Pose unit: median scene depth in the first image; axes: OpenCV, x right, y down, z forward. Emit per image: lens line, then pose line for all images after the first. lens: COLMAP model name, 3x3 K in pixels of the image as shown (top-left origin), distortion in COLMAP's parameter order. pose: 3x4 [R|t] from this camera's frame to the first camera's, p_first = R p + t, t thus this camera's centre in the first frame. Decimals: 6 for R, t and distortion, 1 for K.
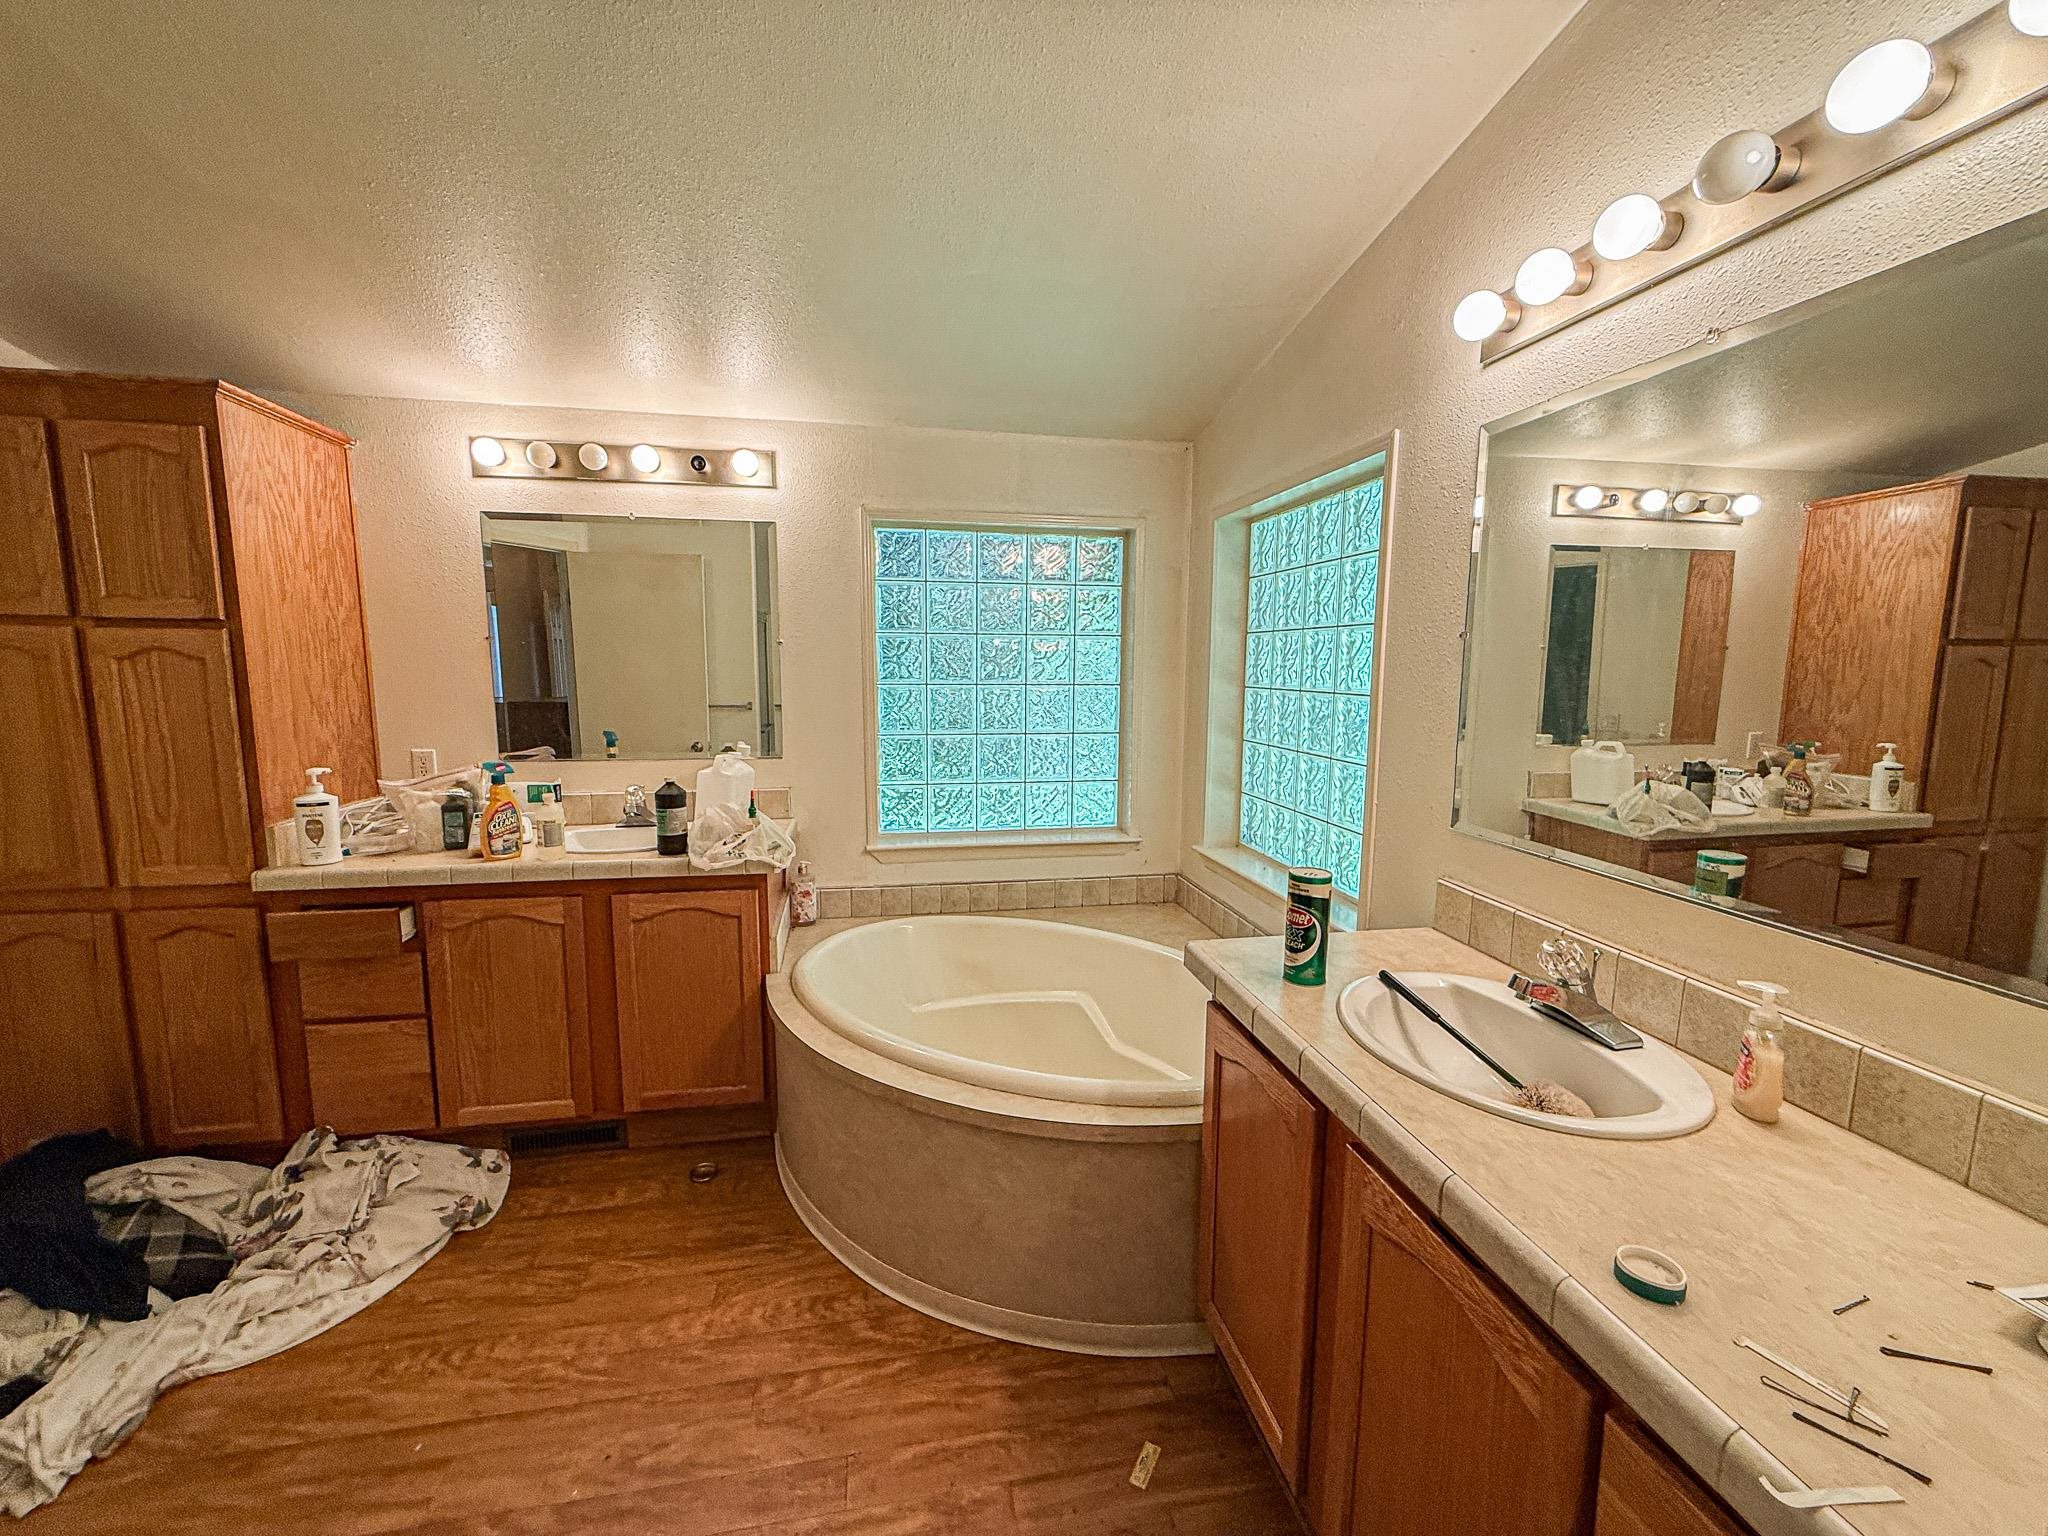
lens RADIAL K [[814.4, 0, 1025.1], [0, 814.4, 760.2], [0, 0, 1]] dist [-0.001098, 0.000128]
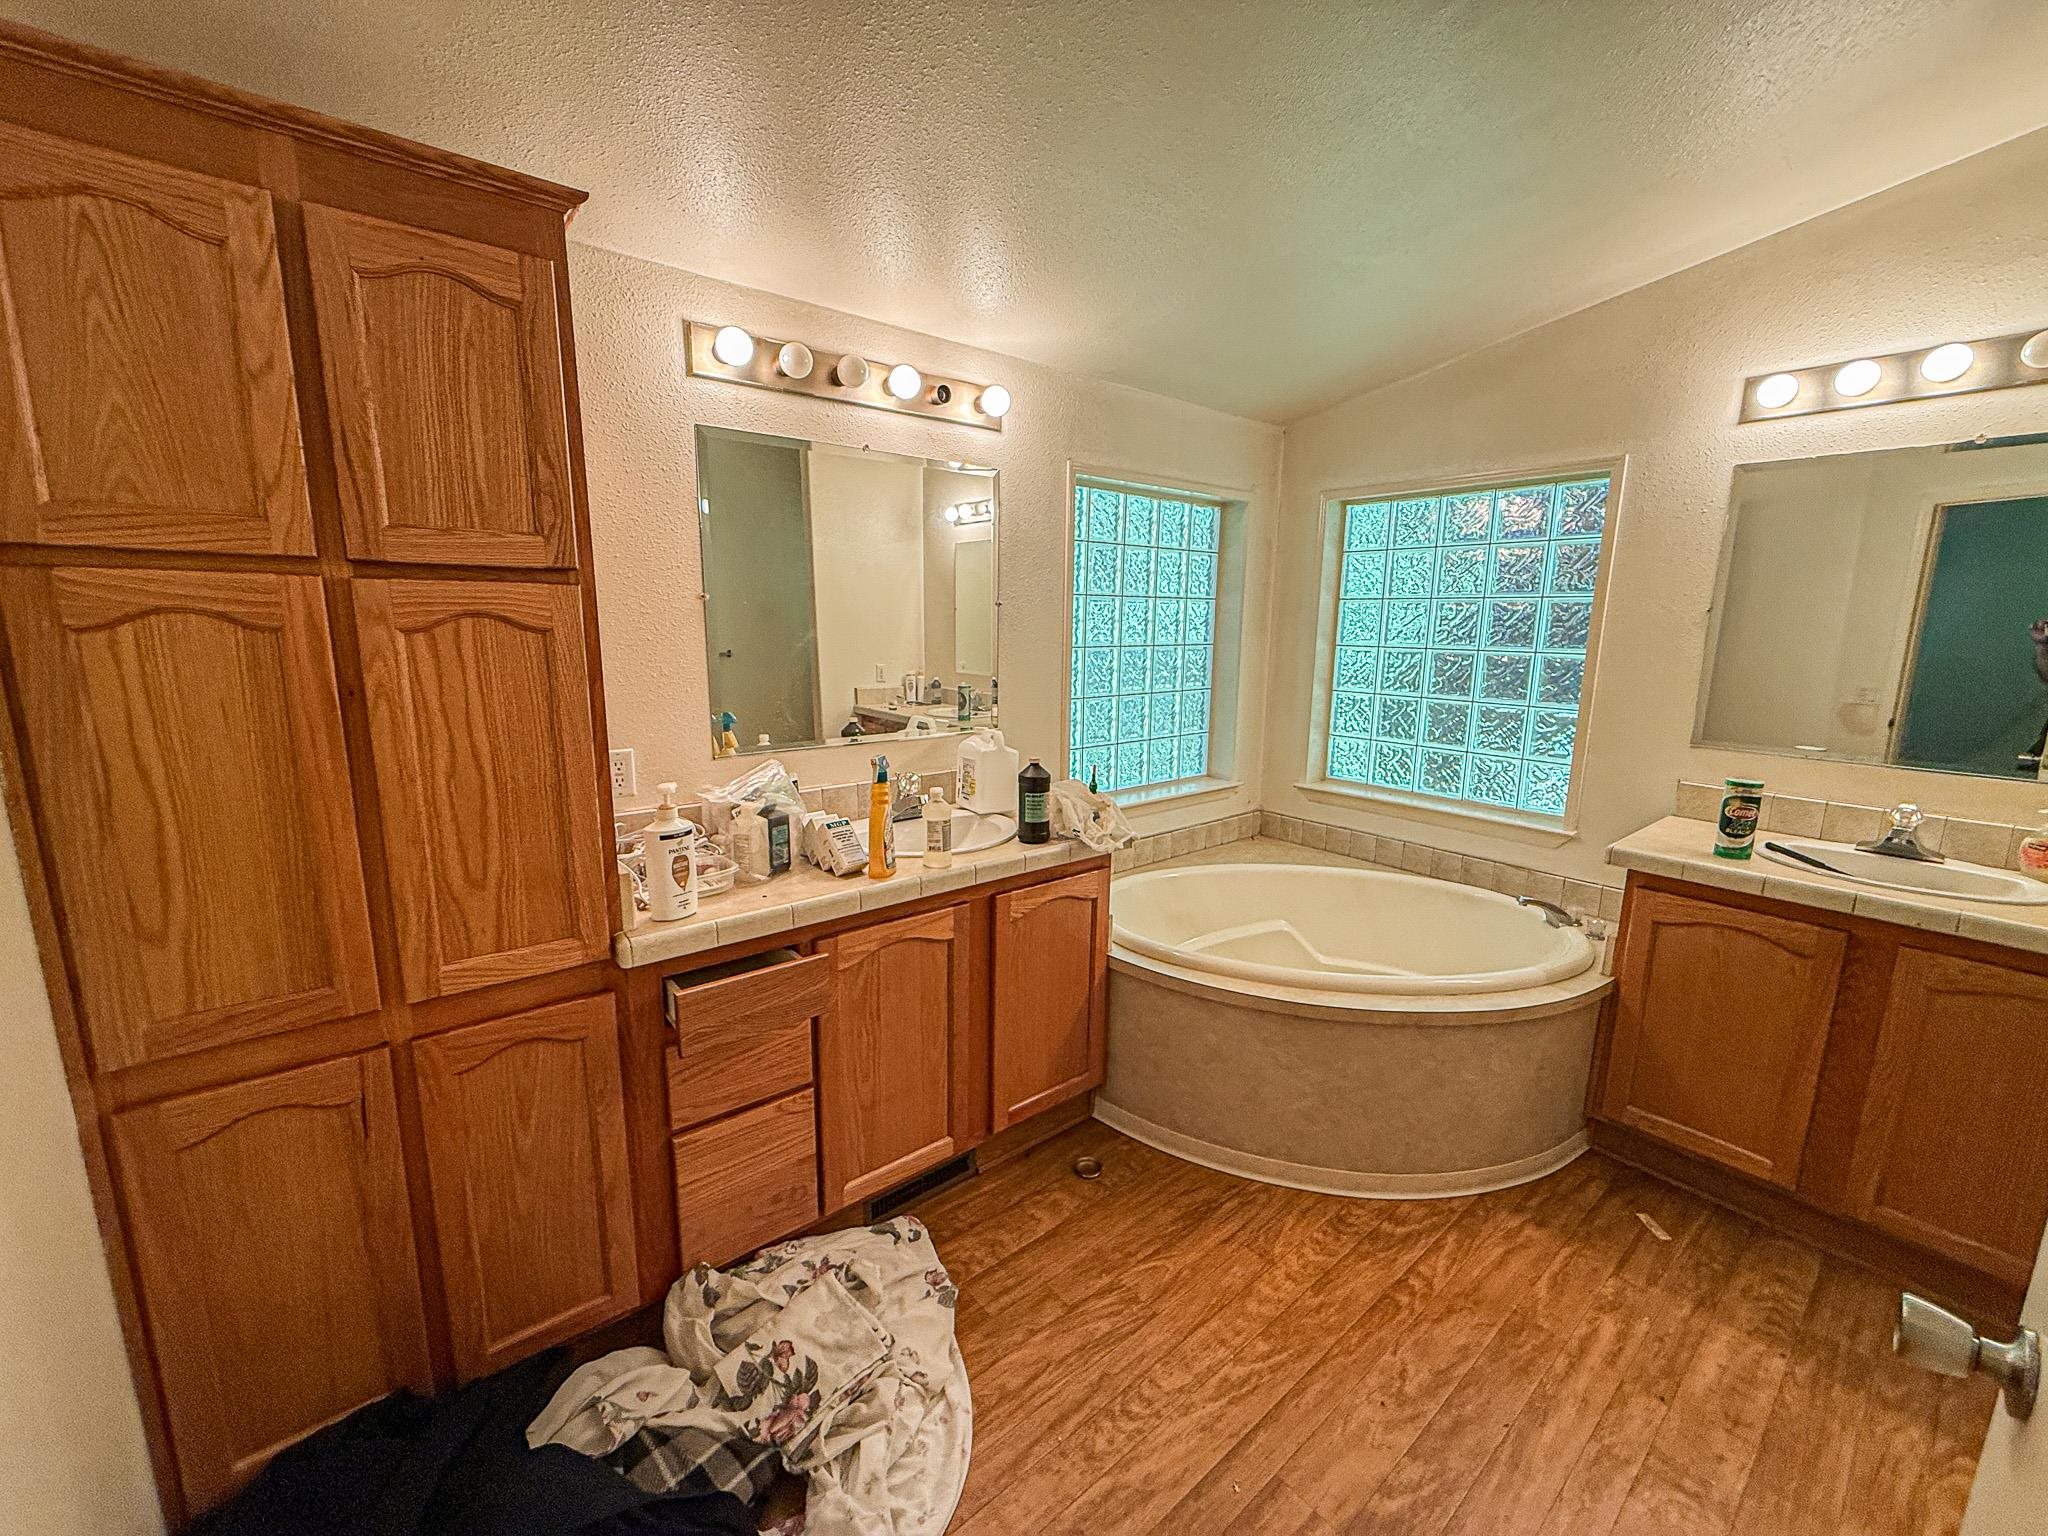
lens RADIAL K [[814.4, 0, 1020.0], [0, 814.4, 759.8], [0, 0, 1]] dist [-0.001098, 0.000128]
pose [[0.877989, -0.081364, 0.471715, -1.006566], [0.054232, 0.996011, 0.070859, -0.047582], [-0.475599, -0.036631, 0.878899, 0.249893]]
